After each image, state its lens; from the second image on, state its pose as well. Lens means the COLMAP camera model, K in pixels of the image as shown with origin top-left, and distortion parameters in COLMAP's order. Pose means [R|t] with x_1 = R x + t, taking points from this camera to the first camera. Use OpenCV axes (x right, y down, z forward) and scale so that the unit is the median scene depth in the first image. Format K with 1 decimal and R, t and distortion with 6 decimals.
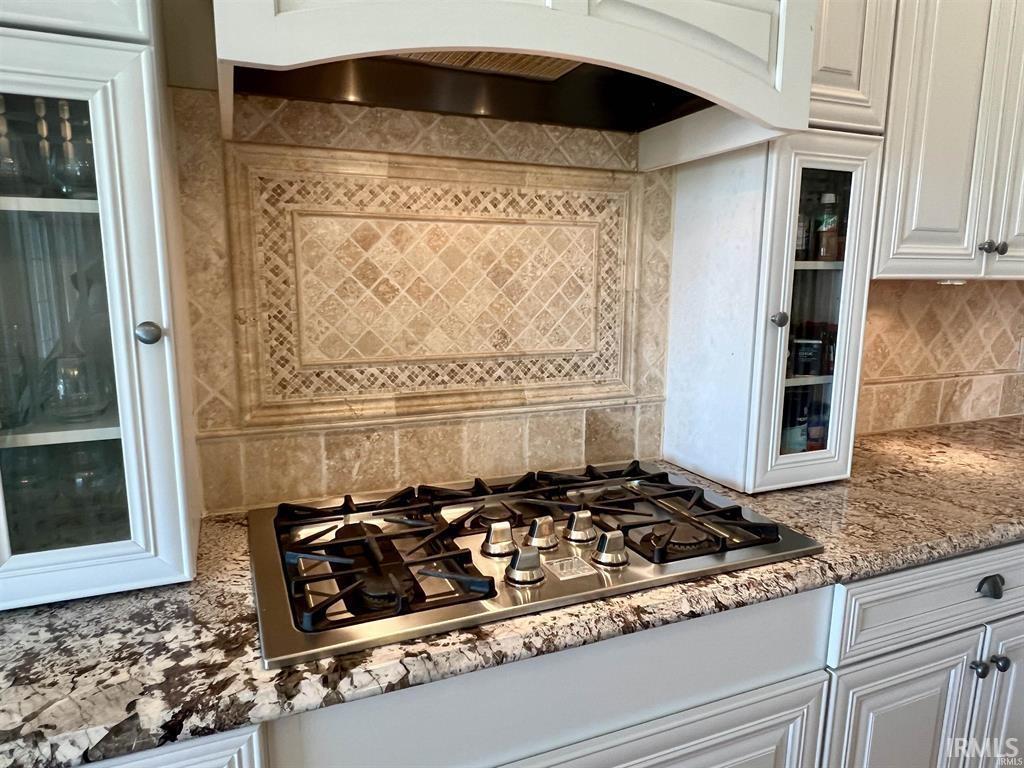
lens RADIAL K [[663.0, 0, 506.5], [0, 663.0, 398.3], [0, 0, 1]] dist [-0.001998, -0.002592]
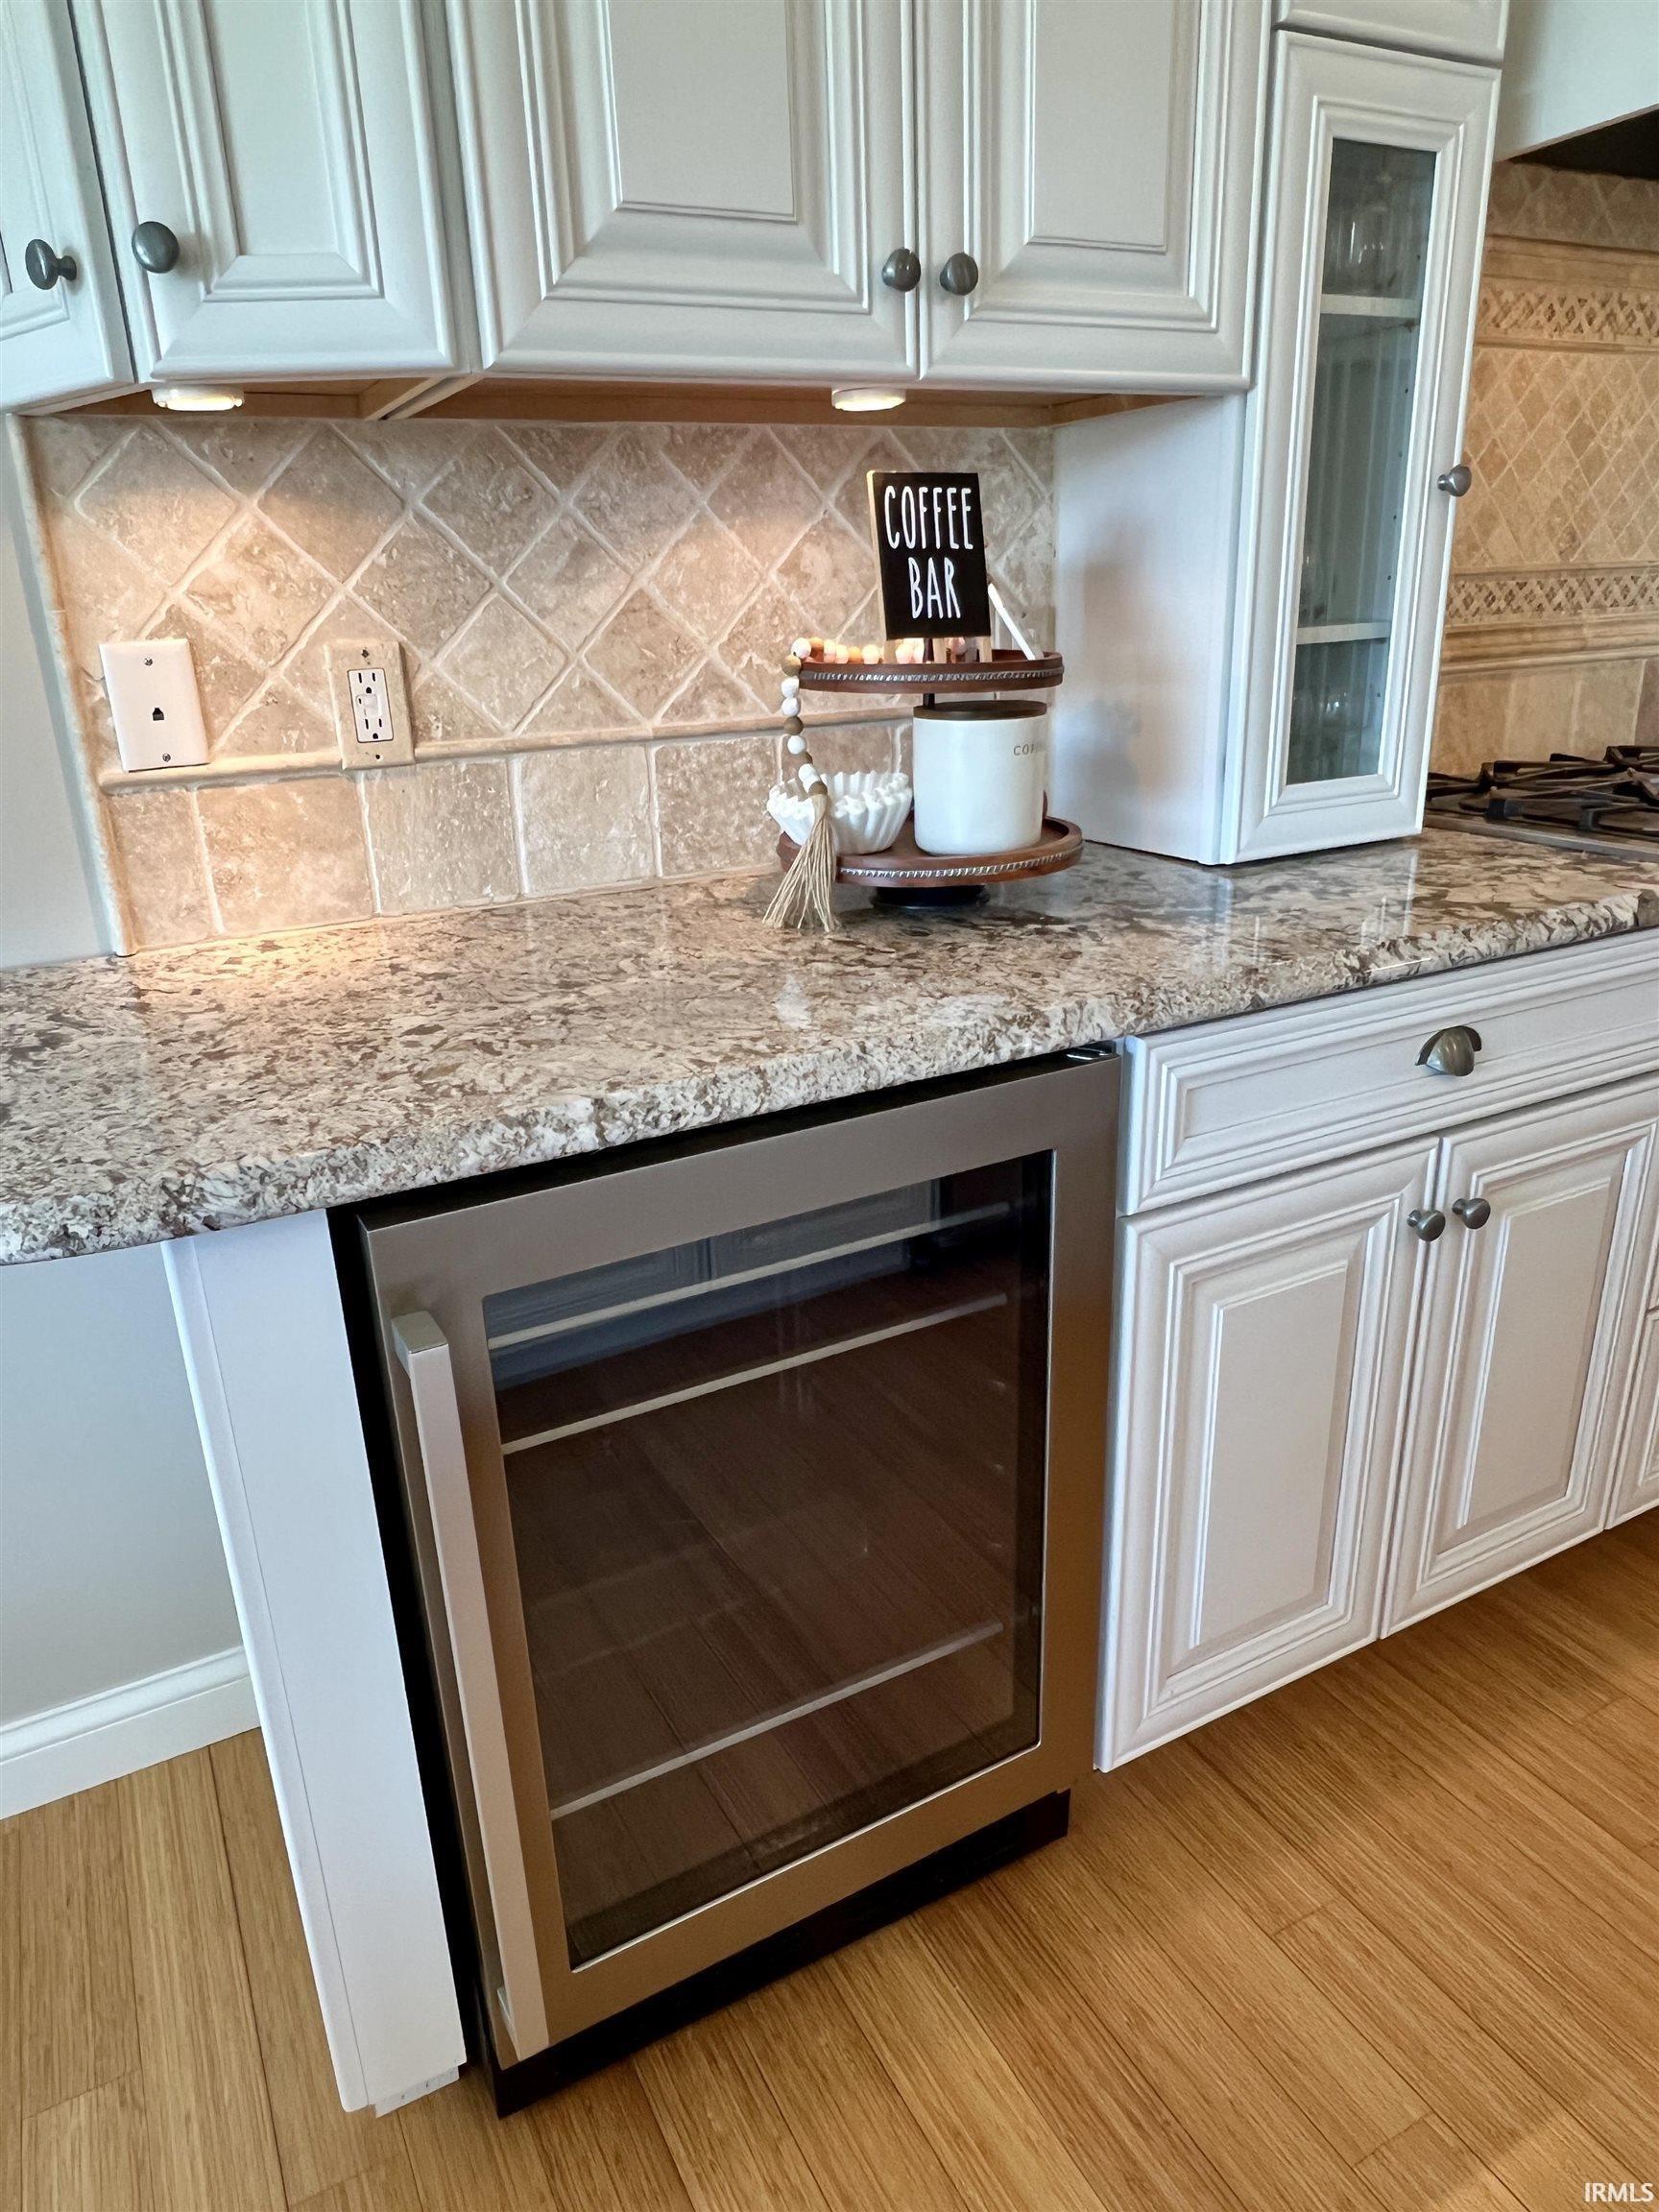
lens RADIAL K [[1432.2, 0, 798.3], [0, 1432.2, 1106.8], [0, 0, 1]] dist [-0.001998, -0.002592]
pose [[0.995798, -0.067527, 0.061866, -0.921035], [0.056495, 0.984613, 0.165363, 0.189288], [-0.072080, -0.161173, 0.984290, -0.440602]]
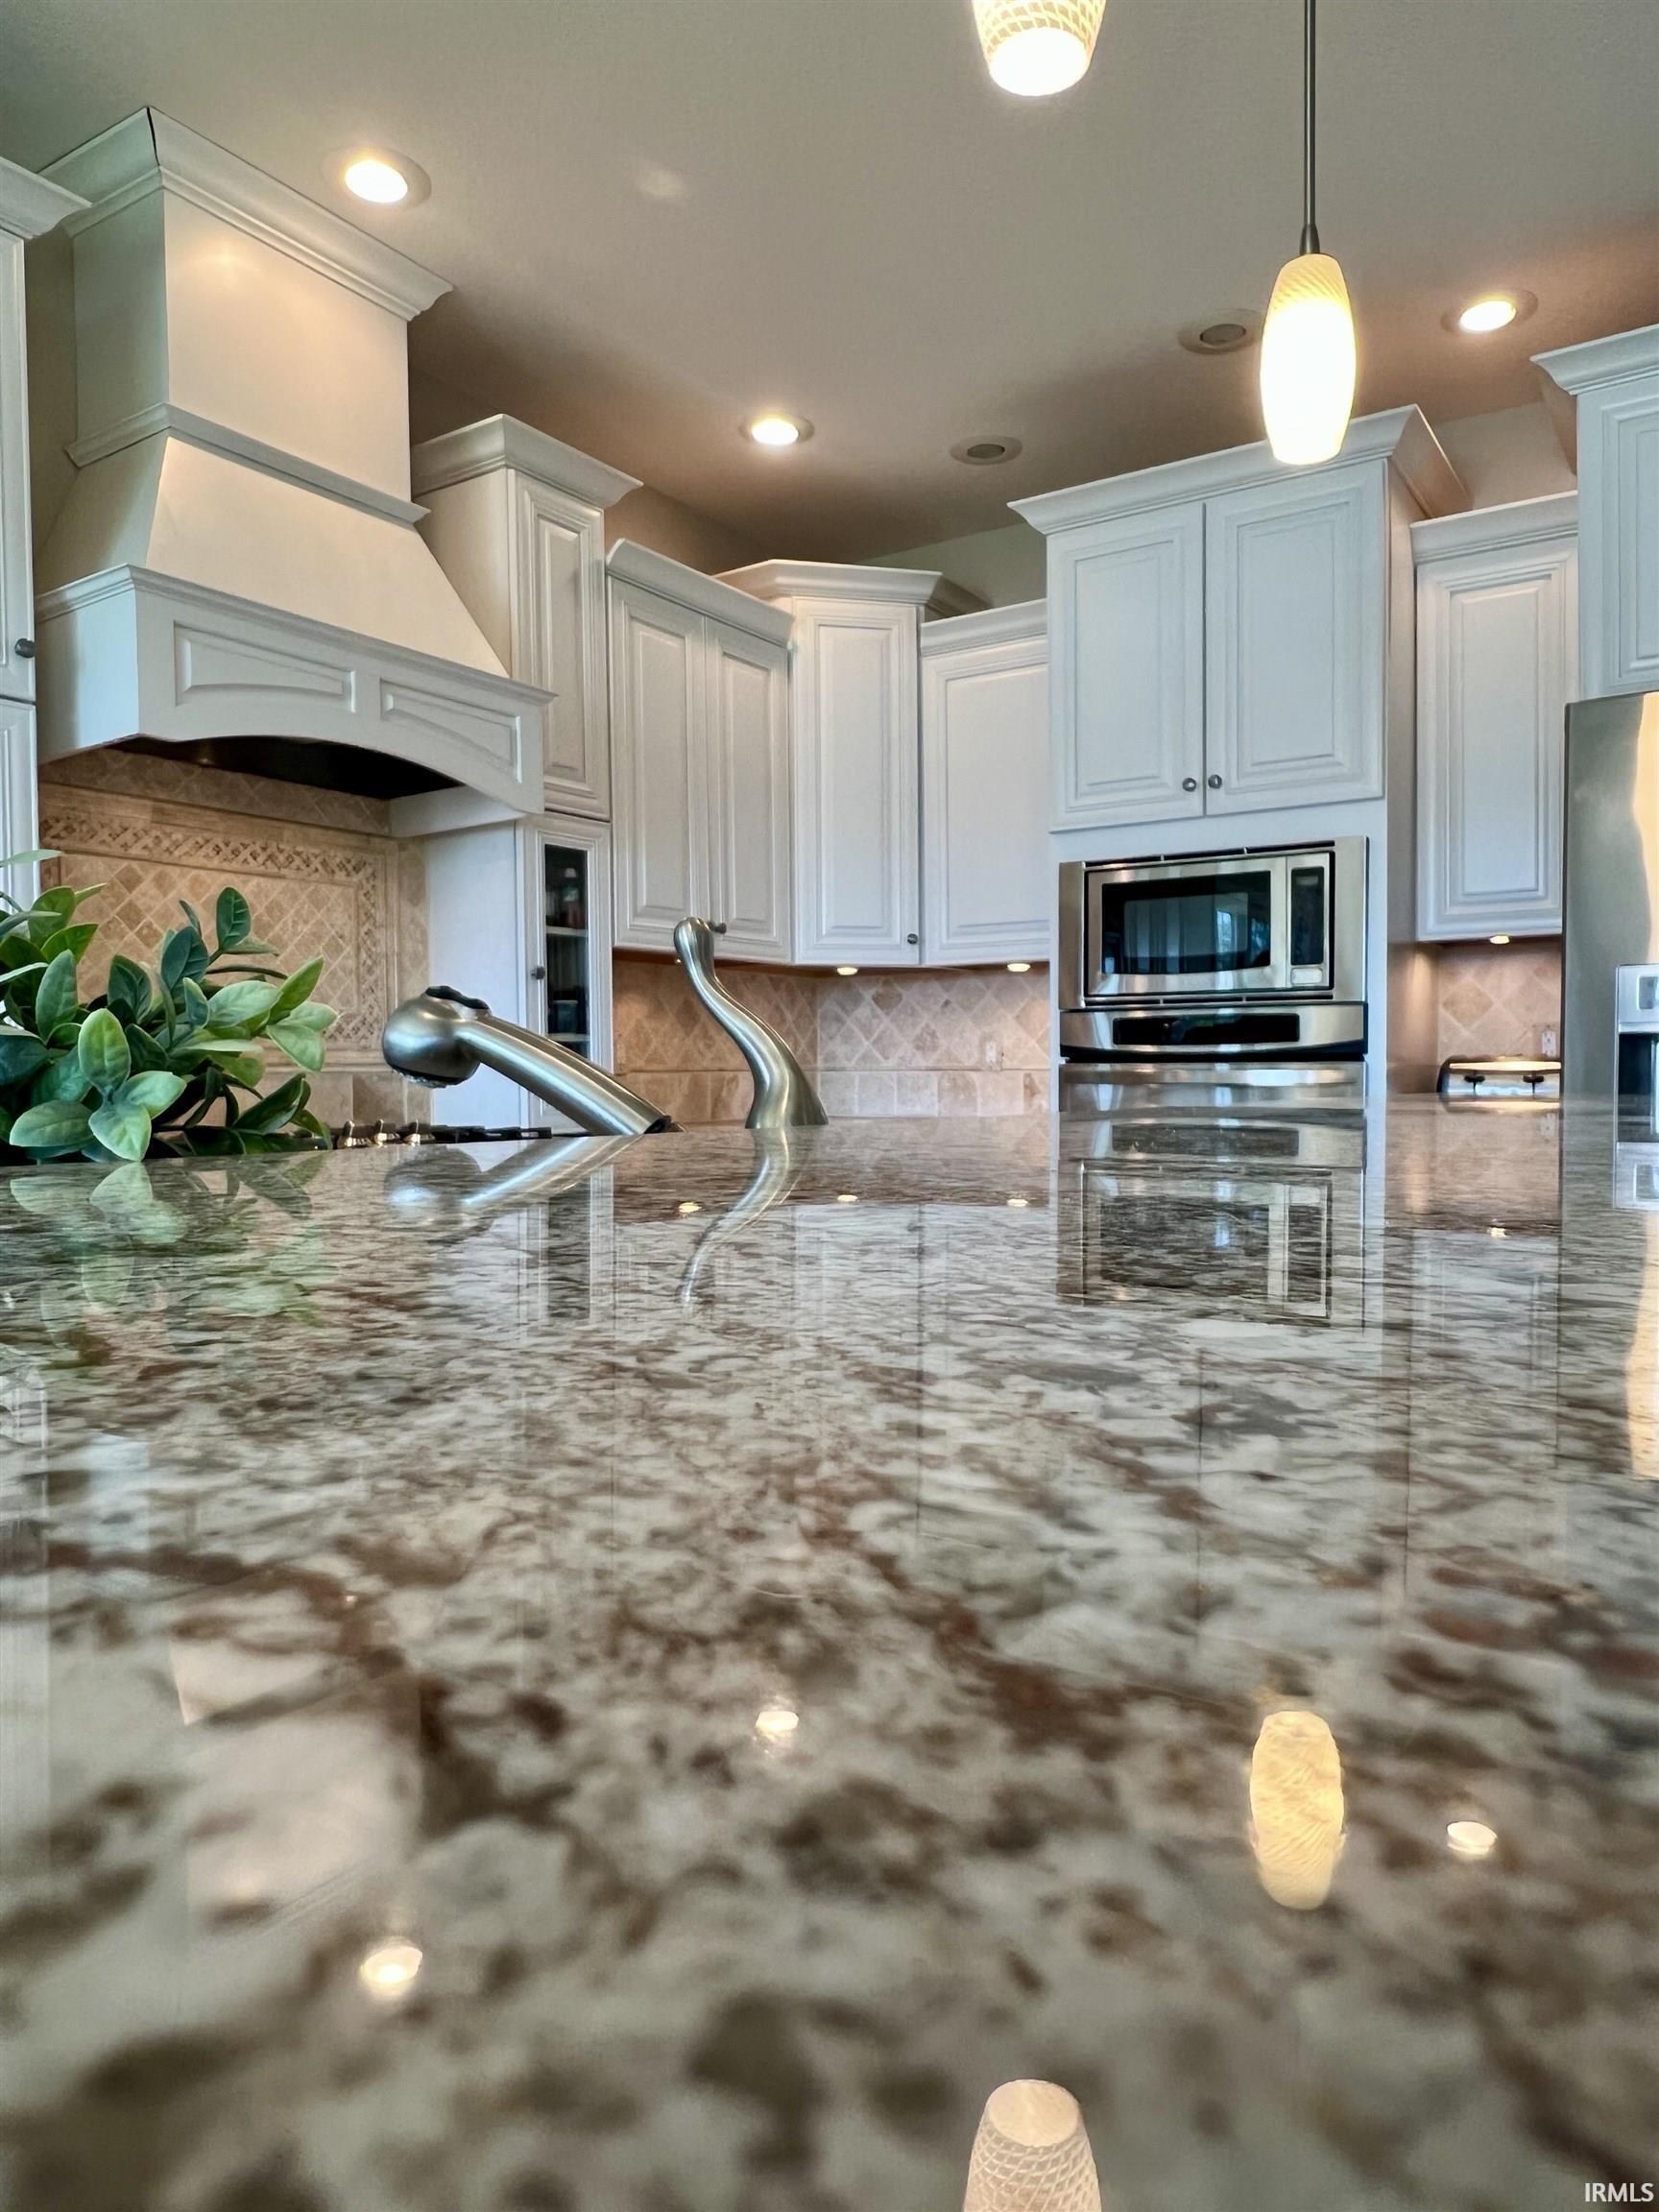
lens RADIAL K [[1432.2, 0, 848.6], [0, 1432.2, 1111.8], [0, 0, 1]] dist [-0.001998, -0.002592]
pose [[0.828413, -0.028563, 0.559390, -0.486374], [0.116311, 0.985702, -0.121917, 0.444170], [-0.547909, 0.166061, 0.819890, -1.170966]]
